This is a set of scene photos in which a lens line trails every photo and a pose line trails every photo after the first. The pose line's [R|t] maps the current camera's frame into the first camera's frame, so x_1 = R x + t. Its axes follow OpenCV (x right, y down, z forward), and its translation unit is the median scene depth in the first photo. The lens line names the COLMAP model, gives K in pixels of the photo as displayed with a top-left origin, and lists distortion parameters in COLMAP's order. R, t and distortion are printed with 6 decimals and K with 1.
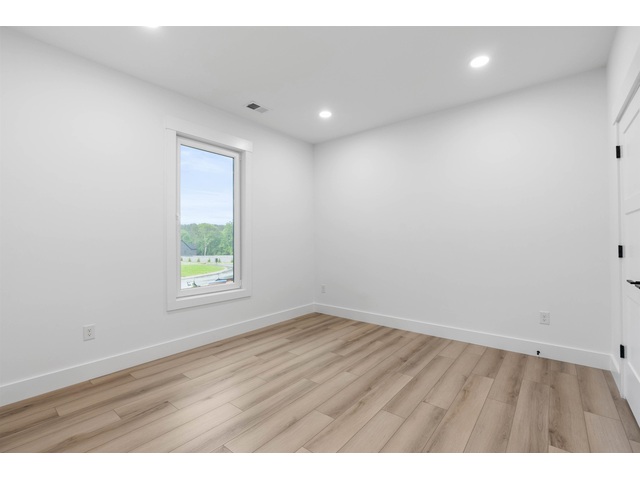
lens RADIAL K [[291.6, 0, 319.4], [0, 291.6, 240.4], [0, 0, 1]] dist [-0.013254, 0.003342]
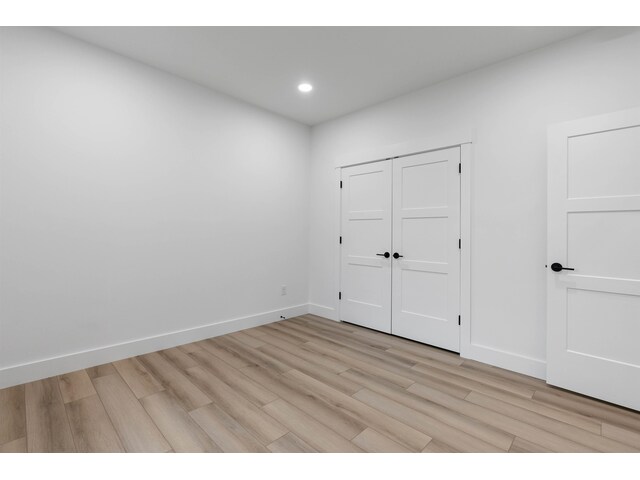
lens RADIAL K [[291.6, 0, 323.0], [0, 291.6, 237.1], [0, 0, 1]] dist [-0.013254, 0.003342]
pose [[0.086842, 0.001604, 0.996221, -0.575518], [-0.012731, 0.999919, -0.000500, 0.017412], [-0.996141, -0.012639, 0.086856, 0.718706]]
